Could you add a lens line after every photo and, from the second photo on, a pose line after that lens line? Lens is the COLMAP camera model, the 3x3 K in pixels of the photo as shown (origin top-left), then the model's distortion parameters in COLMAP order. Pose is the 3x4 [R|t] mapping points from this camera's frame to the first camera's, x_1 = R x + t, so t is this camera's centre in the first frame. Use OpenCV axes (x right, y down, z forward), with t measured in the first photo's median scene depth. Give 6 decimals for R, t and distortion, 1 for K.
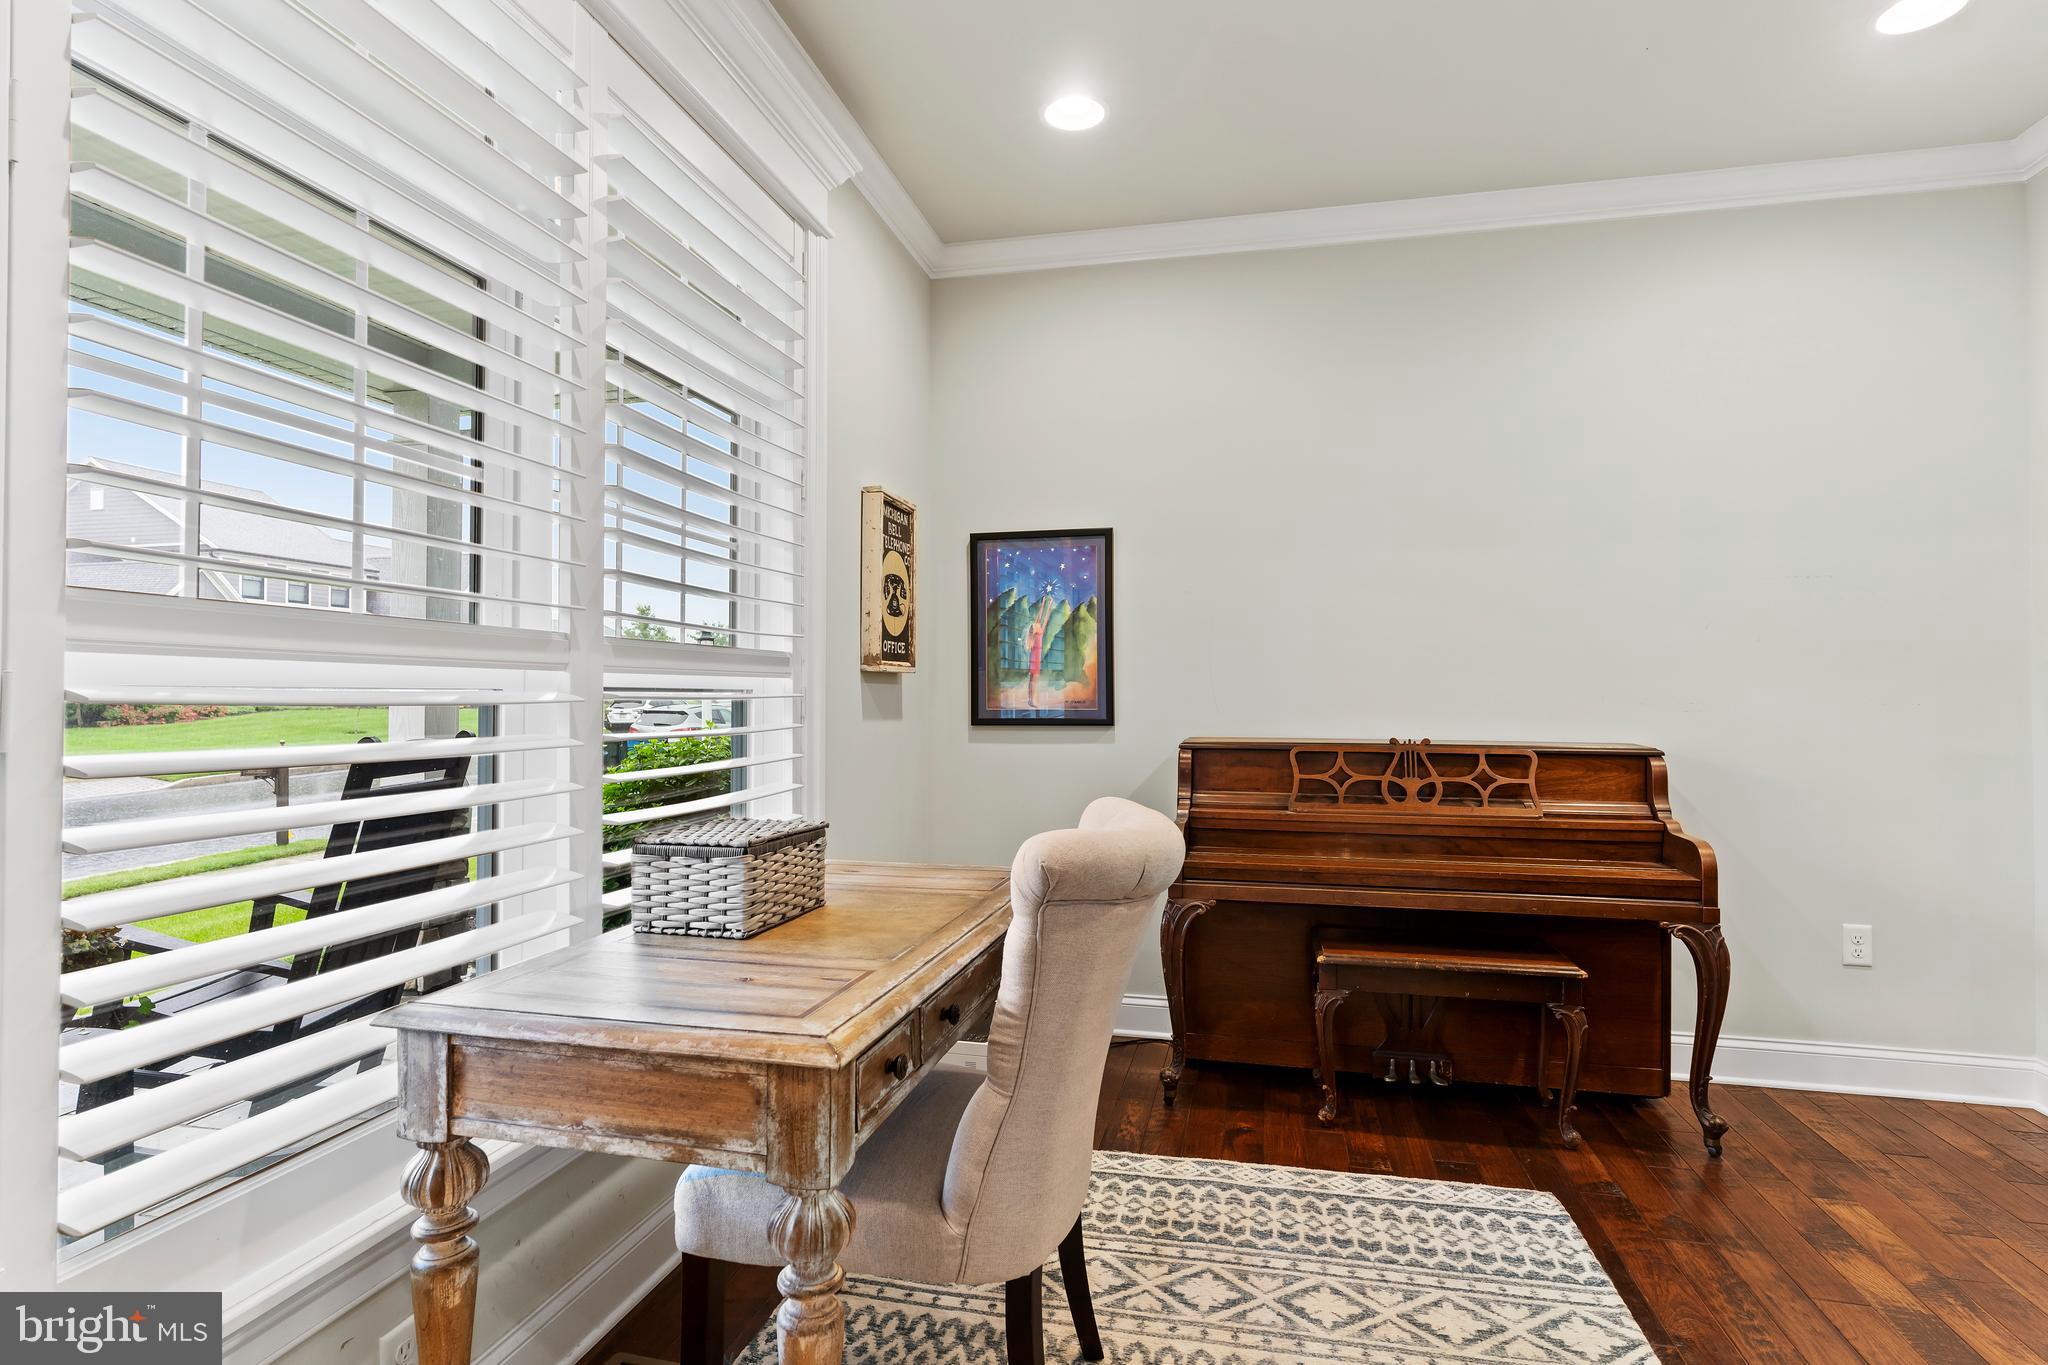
lens RADIAL K [[1048.2, 0, 1018.4], [0, 1048.2, 689.0], [0, 0, 1]] dist [-0.004191, 0.001947]
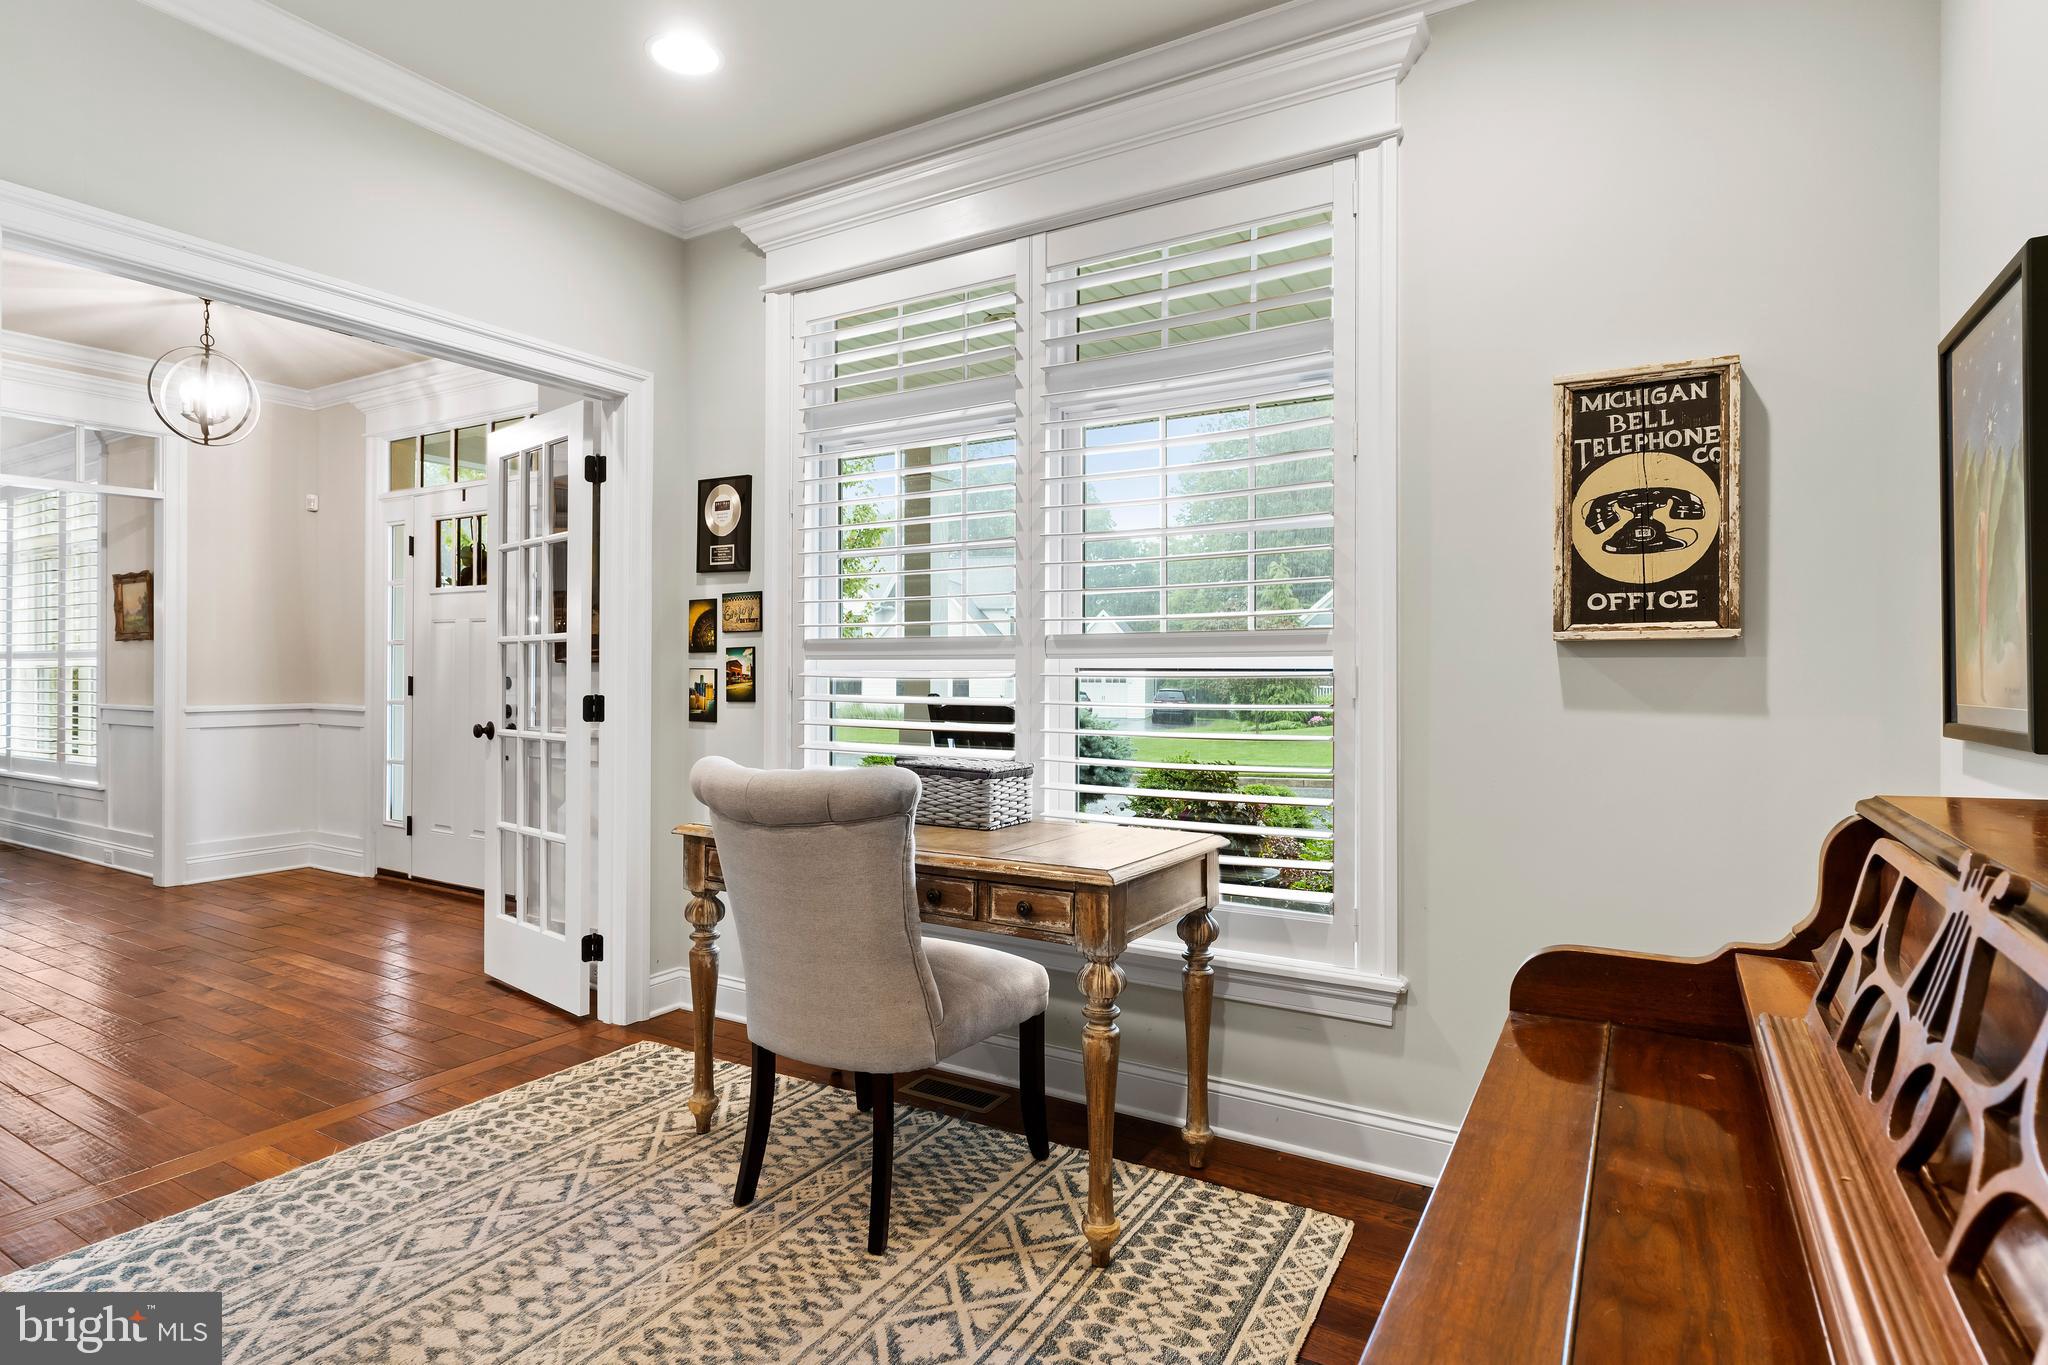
lens RADIAL K [[1048.2, 0, 1017.1], [0, 1048.2, 677.3], [0, 0, 1]] dist [-0.004191, 0.001947]
pose [[-0.292162, 0.001877, -0.956367, 1.001195], [0.004855, 0.999988, 0.000479, 0.008955], [0.956357, -0.004503, -0.292167, 1.326675]]
